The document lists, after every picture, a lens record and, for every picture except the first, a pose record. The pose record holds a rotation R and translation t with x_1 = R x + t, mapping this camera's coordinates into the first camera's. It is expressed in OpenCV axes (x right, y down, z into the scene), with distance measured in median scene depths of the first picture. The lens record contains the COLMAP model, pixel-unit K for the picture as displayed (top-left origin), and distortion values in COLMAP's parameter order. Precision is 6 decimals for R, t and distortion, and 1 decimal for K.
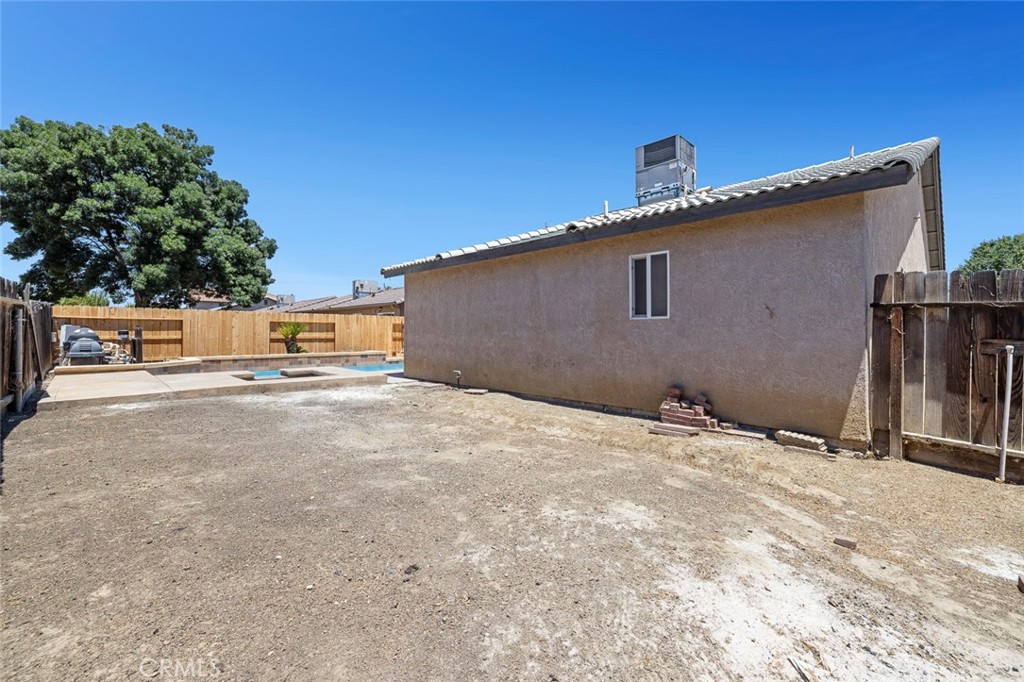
lens RADIAL K [[434.7, 0, 512.8], [0, 434.7, 331.8], [0, 0, 1]] dist [-0.001702, -0.000055]
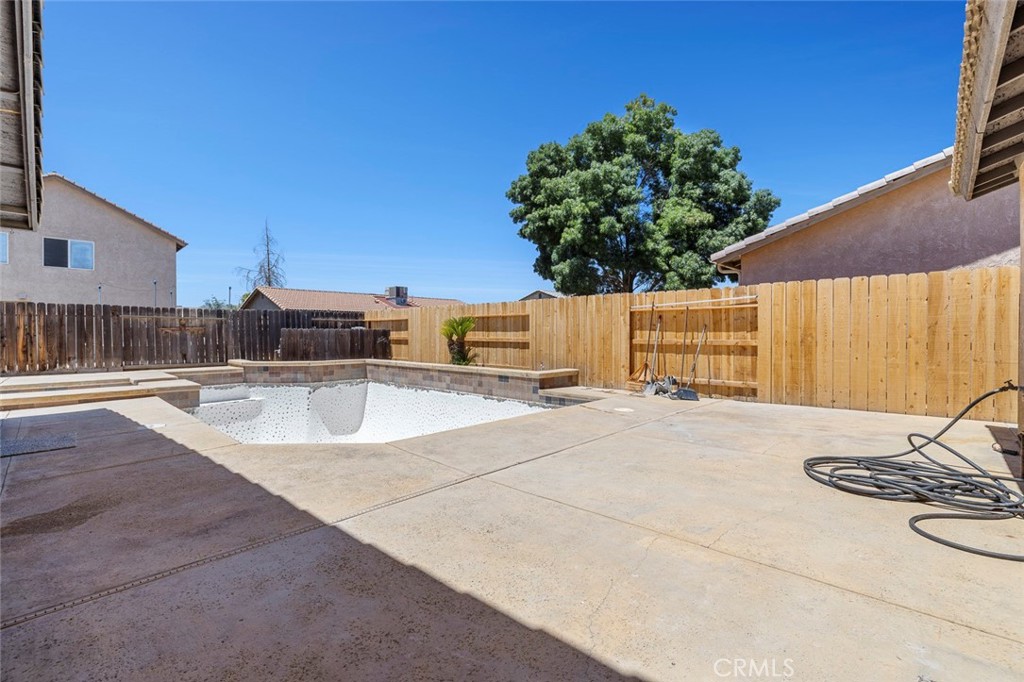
lens RADIAL K [[452.3, 0, 513.5], [0, 452.3, 334.0], [0, 0, 1]] dist [-0.002603, -0.000152]
pose [[0.039298, -0.002291, -0.999225, 0.179840], [0.001025, 0.999997, -0.002252, 0.005908], [0.999227, -0.000936, 0.039300, 0.991504]]
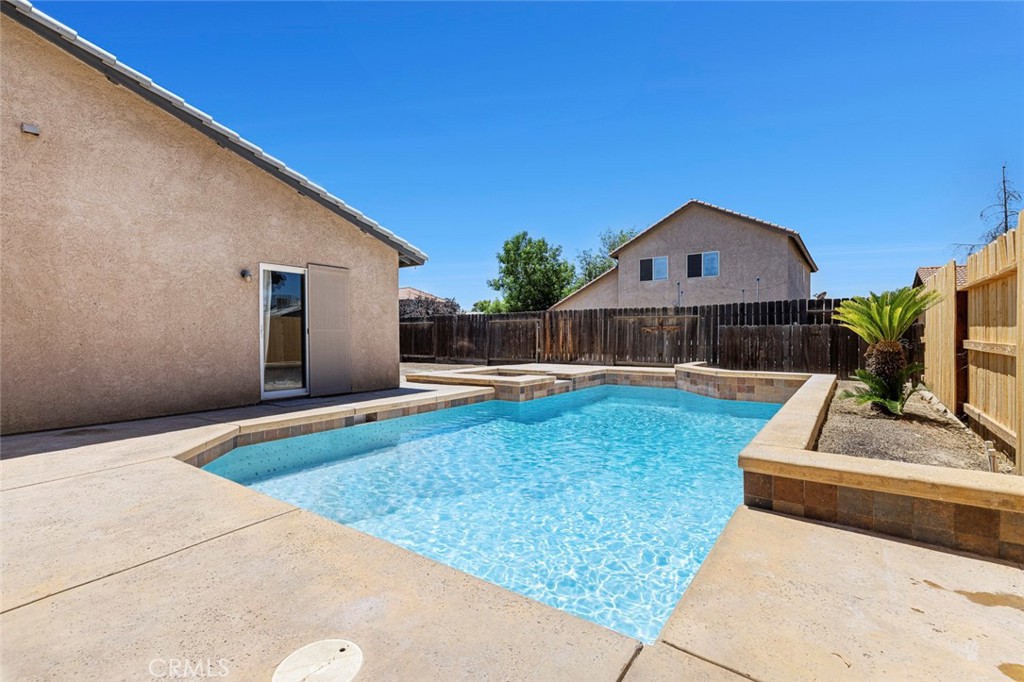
lens RADIAL K [[466.6, 0, 510.6], [0, 466.6, 338.6], [0, 0, 1]] dist [-0.000530, 0.000031]
pose [[-0.985784, 0.002339, -0.167998, -0.198367], [0.000810, 0.999958, 0.009169, 0.005690], [0.168013, 0.008902, -0.985745, 1.182304]]
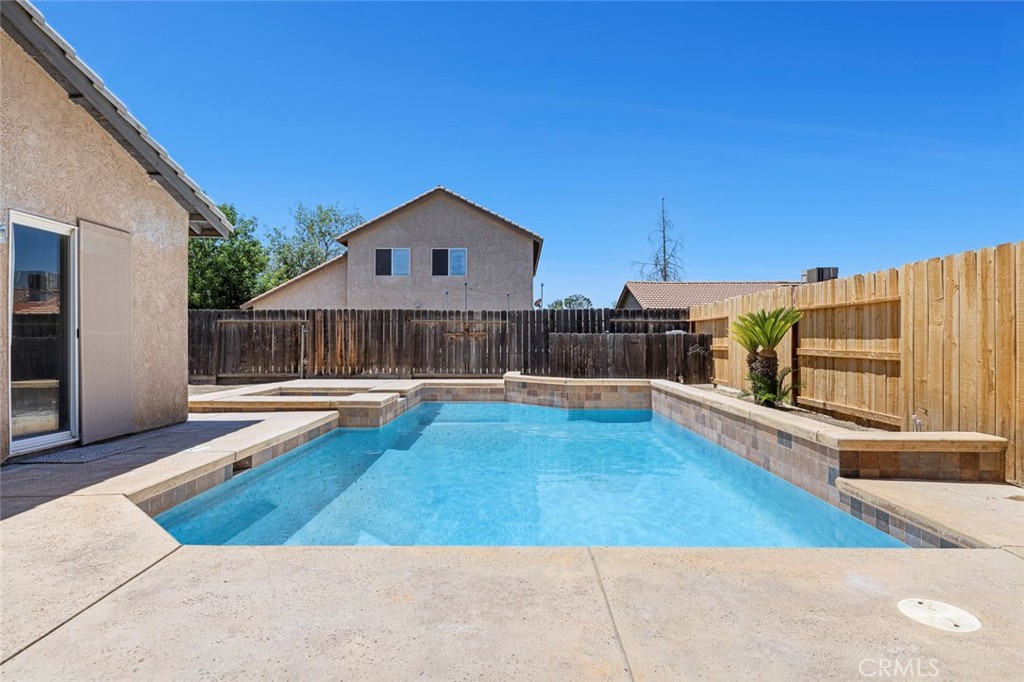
lens RADIAL K [[593.0, 0, 512.0], [0, 593.0, 341.0], [0, 0, 1]] dist [0.004356, -0.000875]
pose [[-0.704773, -0.004994, -0.709416, -0.016750], [-0.006452, 0.999979, -0.000630, 0.005412], [0.709404, 0.004133, -0.704790, 1.119932]]
